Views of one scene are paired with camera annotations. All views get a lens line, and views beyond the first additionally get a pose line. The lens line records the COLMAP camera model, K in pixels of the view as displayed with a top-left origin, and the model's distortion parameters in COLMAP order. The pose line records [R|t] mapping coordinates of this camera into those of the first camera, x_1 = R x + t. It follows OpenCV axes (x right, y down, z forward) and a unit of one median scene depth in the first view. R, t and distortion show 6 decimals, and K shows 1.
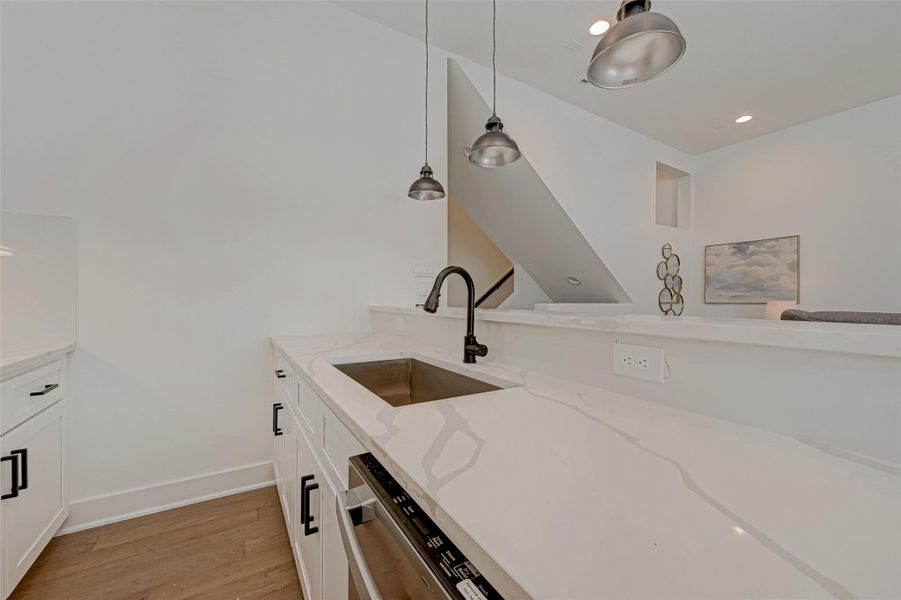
lens RADIAL K [[357.1, 0, 448.4], [0, 357.1, 299.1], [0, 0, 1]] dist [-0.001418, -0.000141]
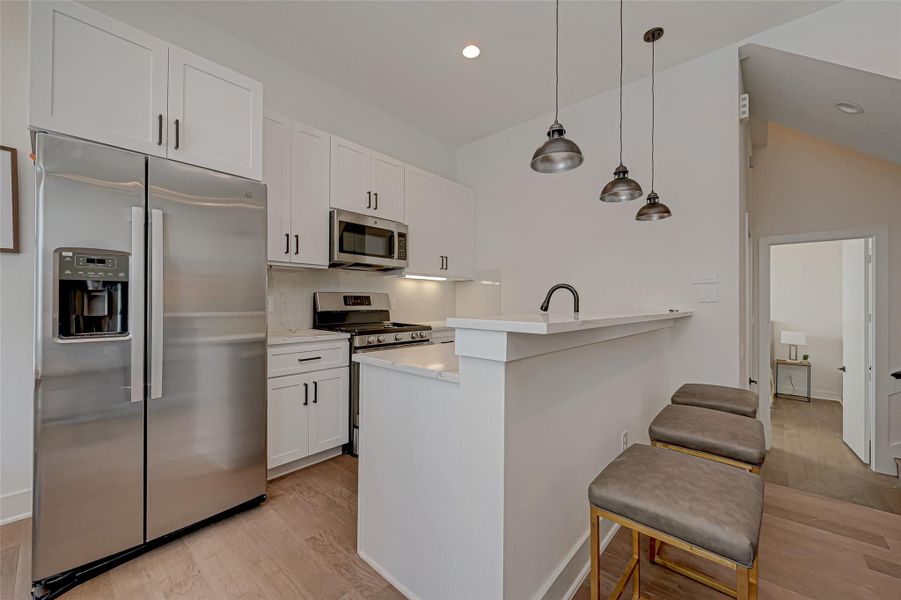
lens RADIAL K [[357.1, 0, 448.4], [0, 357.1, 299.1], [0, 0, 1]] dist [-0.001418, -0.000141]
pose [[0.278503, -0.006973, -0.960410, 0.469278], [-0.009712, 0.999902, -0.010076, 0.000233], [0.960386, 0.012134, 0.278408, 0.009841]]
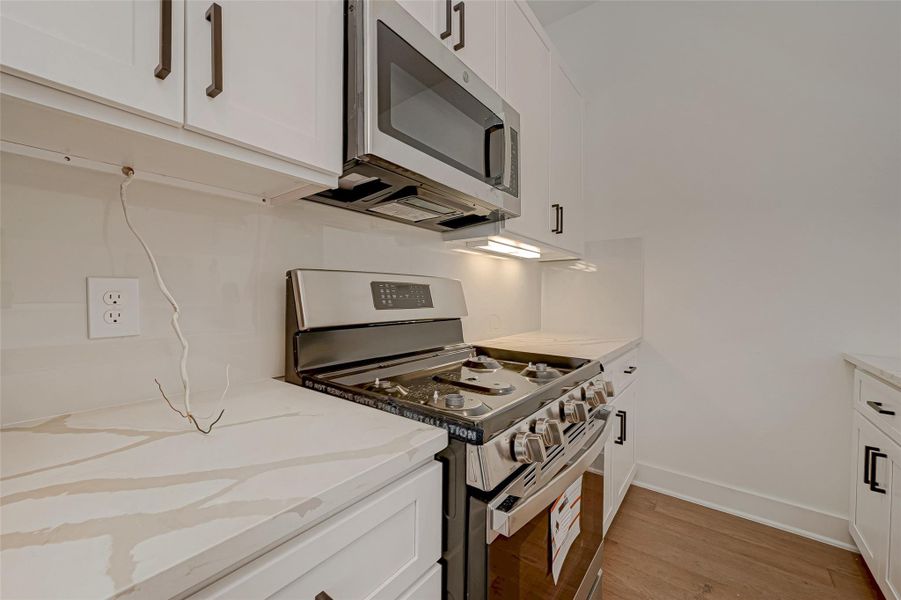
lens RADIAL K [[357.1, 0, 448.4], [0, 357.1, 299.1], [0, 0, 1]] dist [-0.001418, -0.000141]
pose [[0.346078, 0.005115, -0.938192, -0.046949], [-0.011745, 0.999930, 0.001119, -0.000198], [0.938132, 0.010632, 0.346114, -0.033448]]
